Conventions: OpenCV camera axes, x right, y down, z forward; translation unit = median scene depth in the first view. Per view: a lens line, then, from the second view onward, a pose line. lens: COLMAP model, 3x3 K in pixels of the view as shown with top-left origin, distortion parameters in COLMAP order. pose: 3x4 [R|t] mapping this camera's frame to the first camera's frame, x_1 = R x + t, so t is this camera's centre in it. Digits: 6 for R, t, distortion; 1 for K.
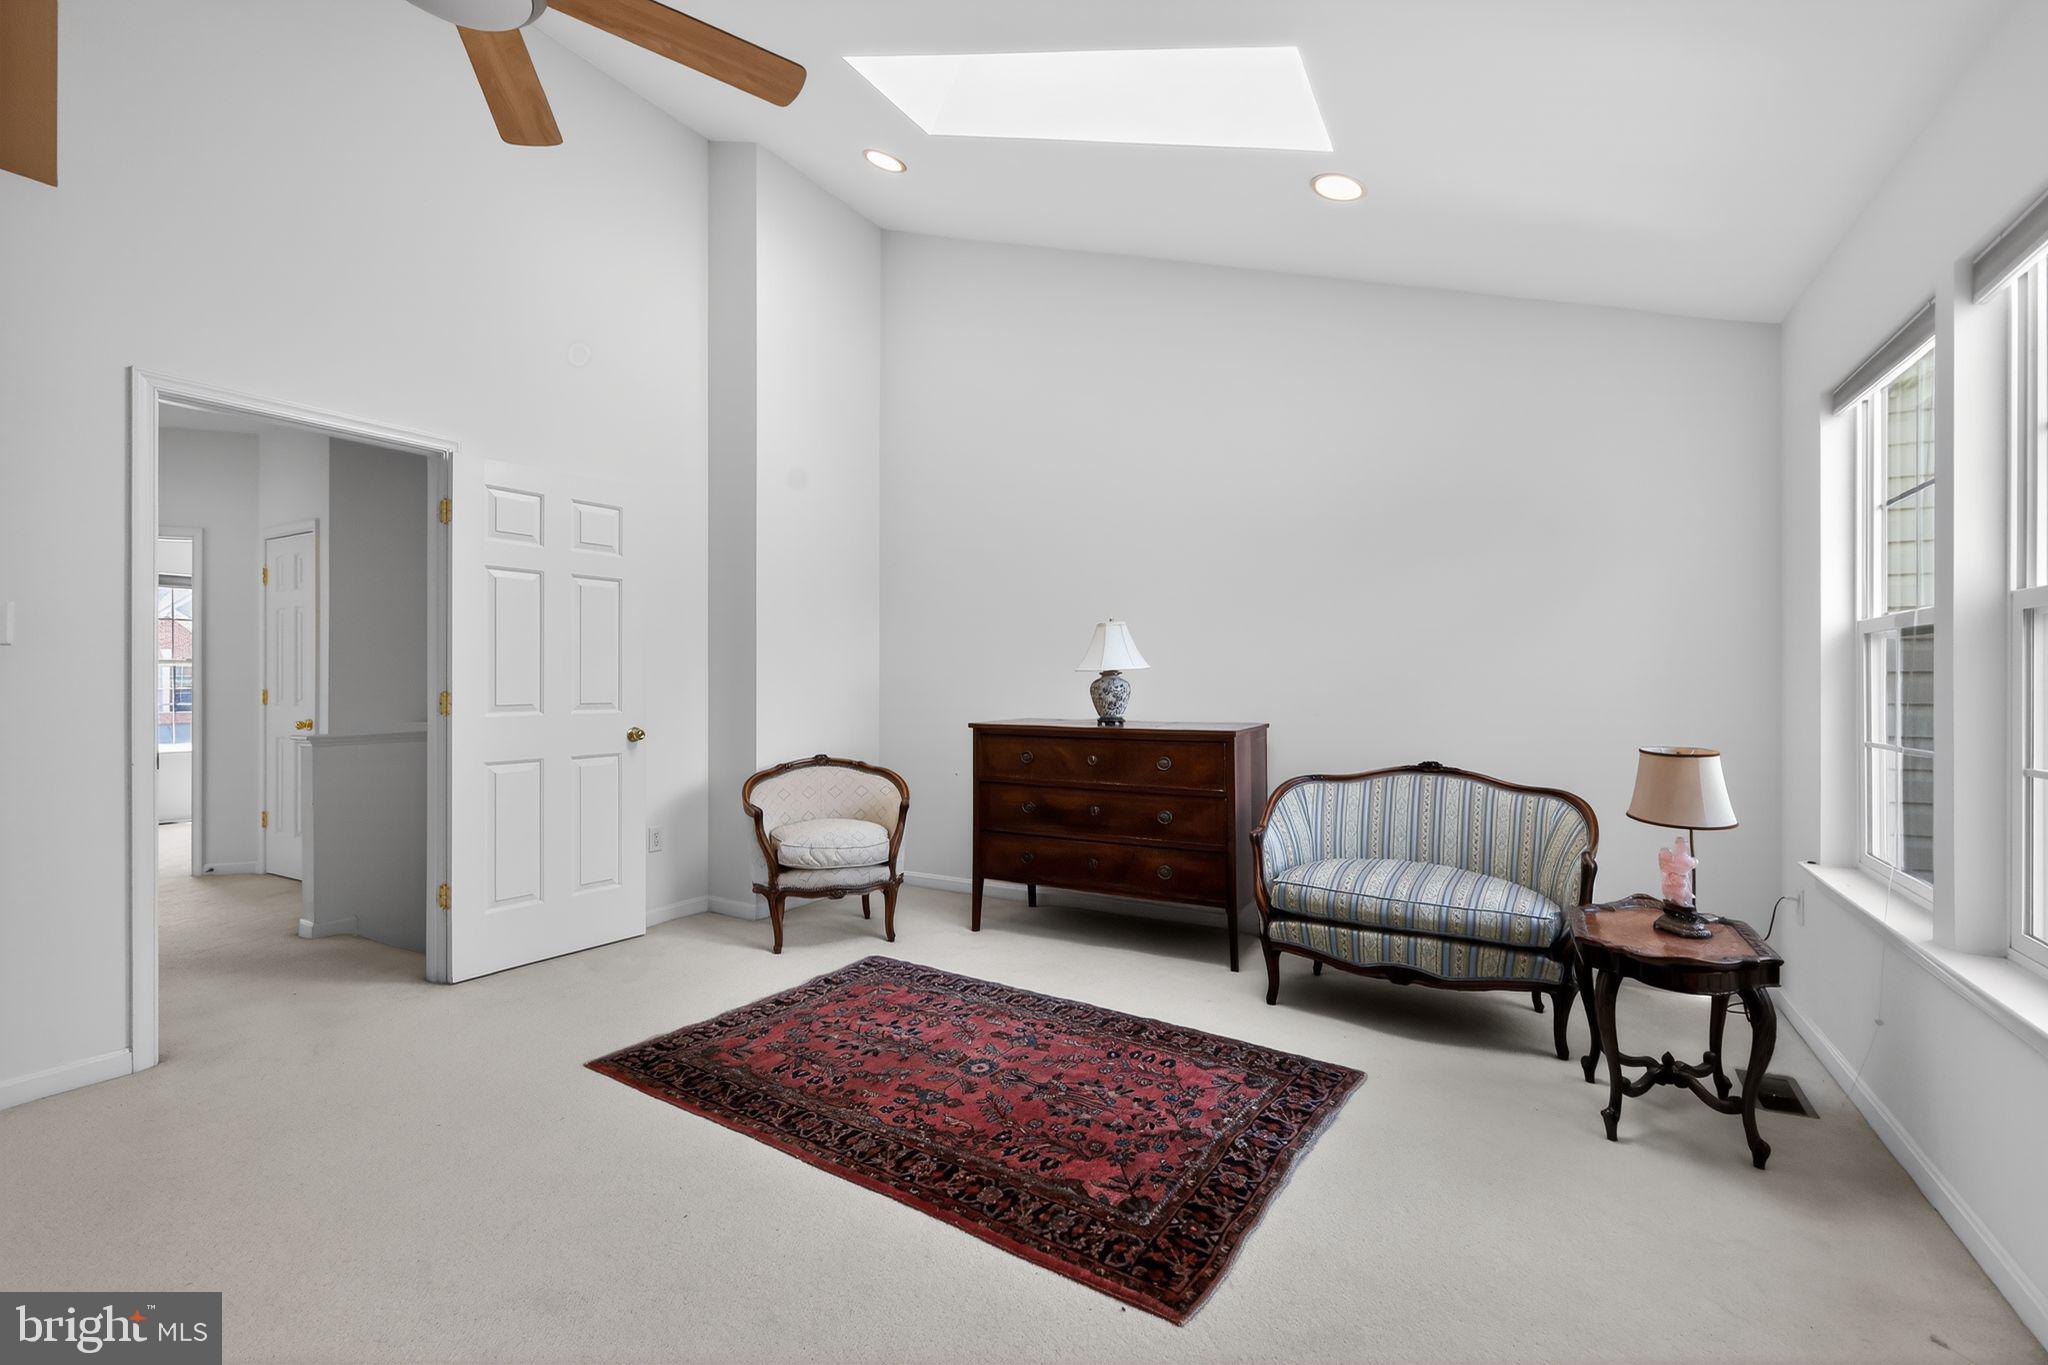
lens RADIAL K [[894.2, 0, 1025.7], [0, 894.2, 677.7], [0, 0, 1]] dist [0.009393, 0.000016]
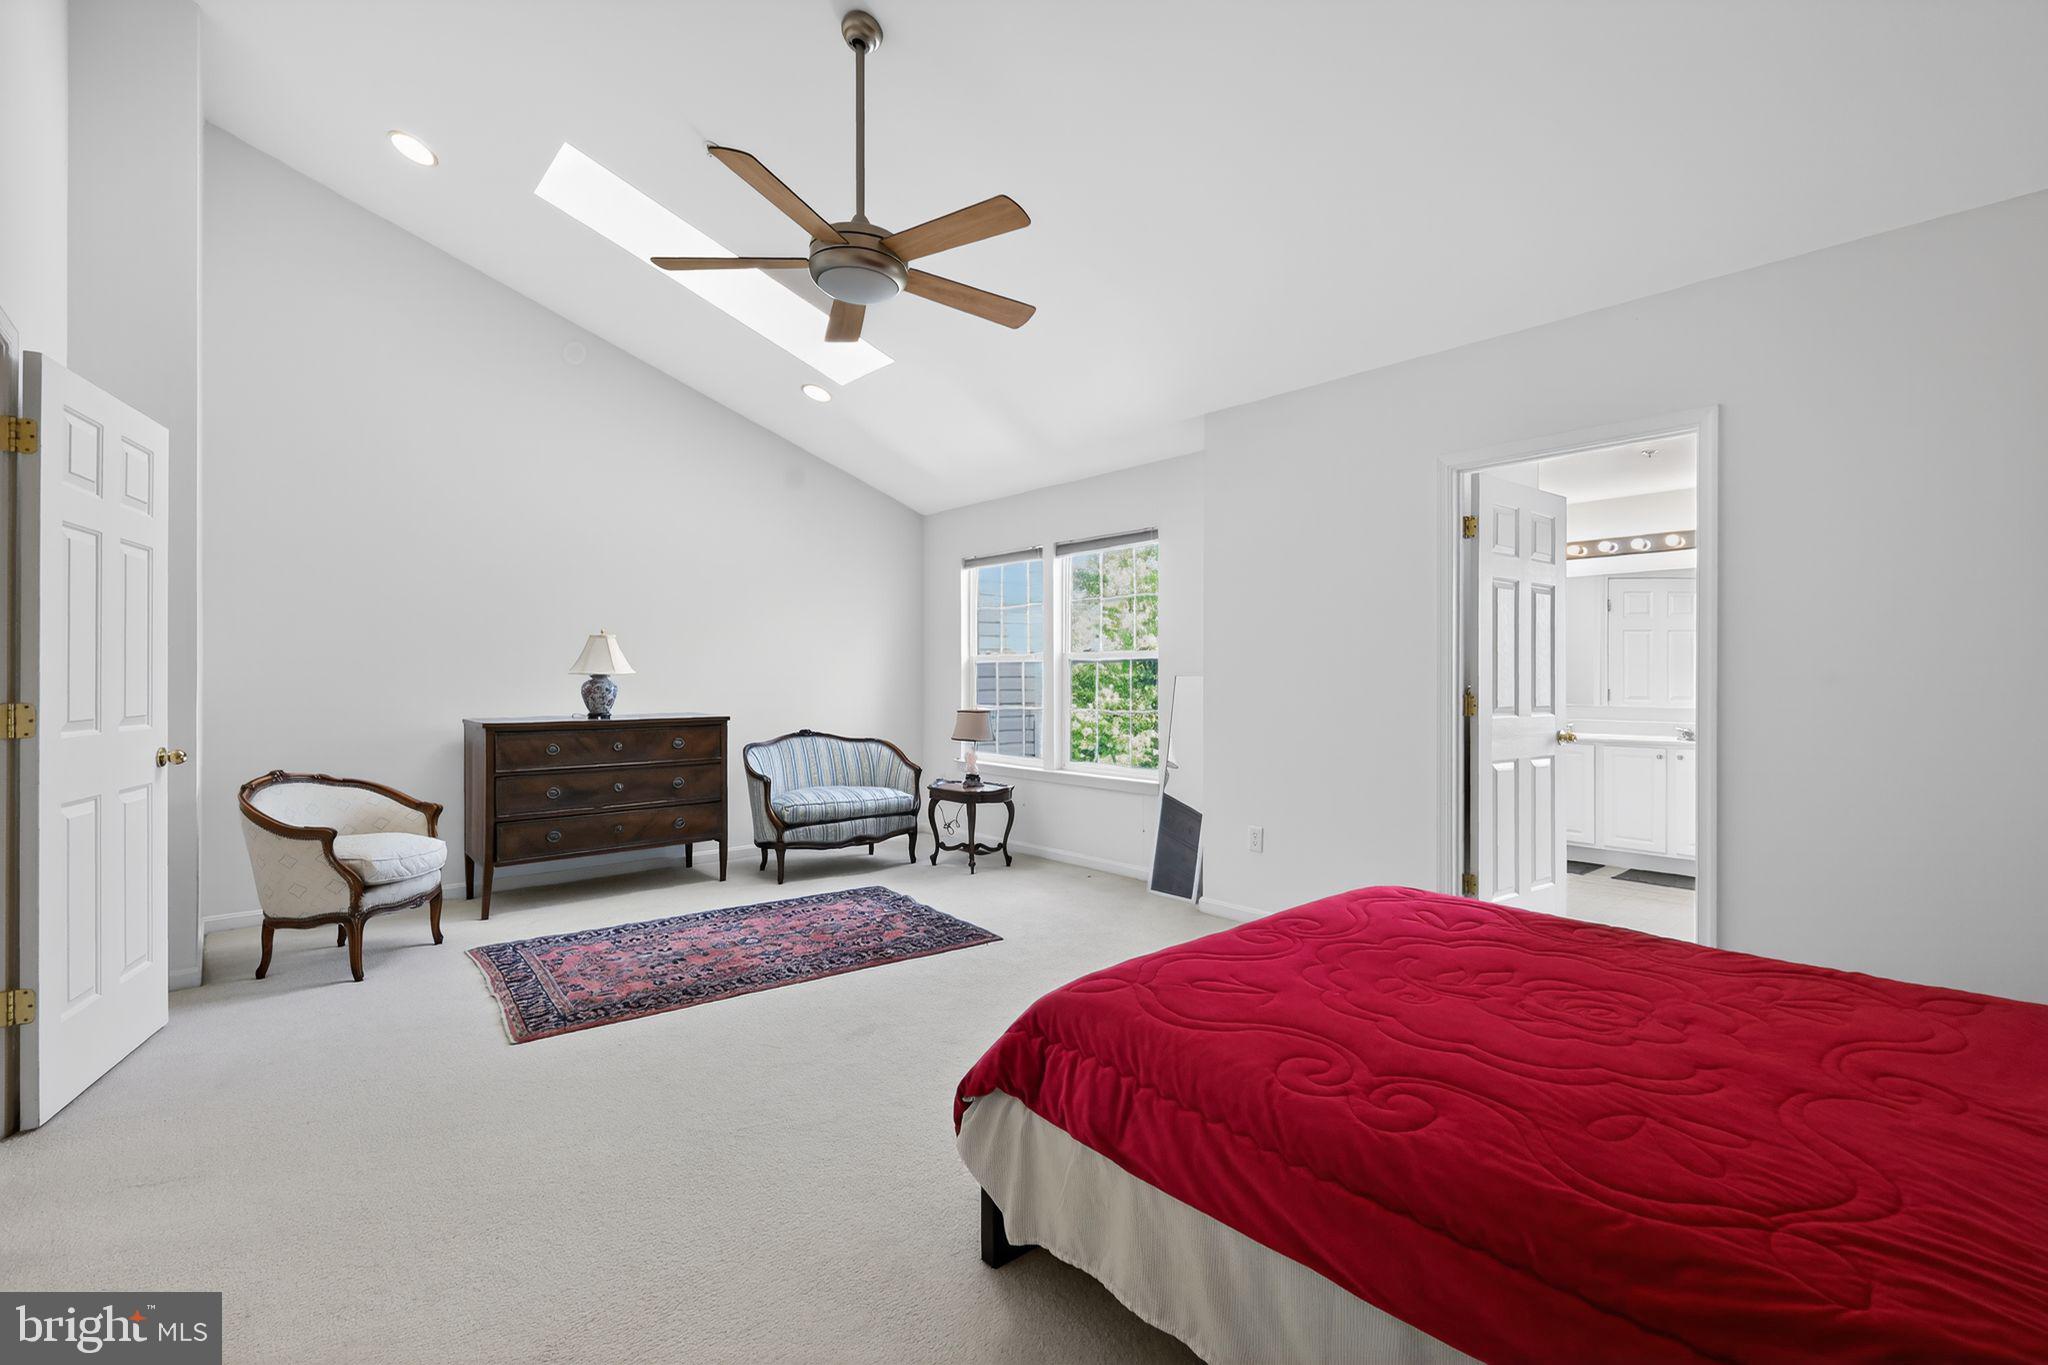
lens RADIAL K [[894.2, 0, 1033.6], [0, 894.2, 680.0], [0, 0, 1]] dist [0.009393, 0.000016]
pose [[0.317752, -0.001238, 0.948173, -1.103364], [-0.002594, 0.999994, 0.002175, -0.005047], [-0.948170, -0.003151, 0.317747, 0.063850]]
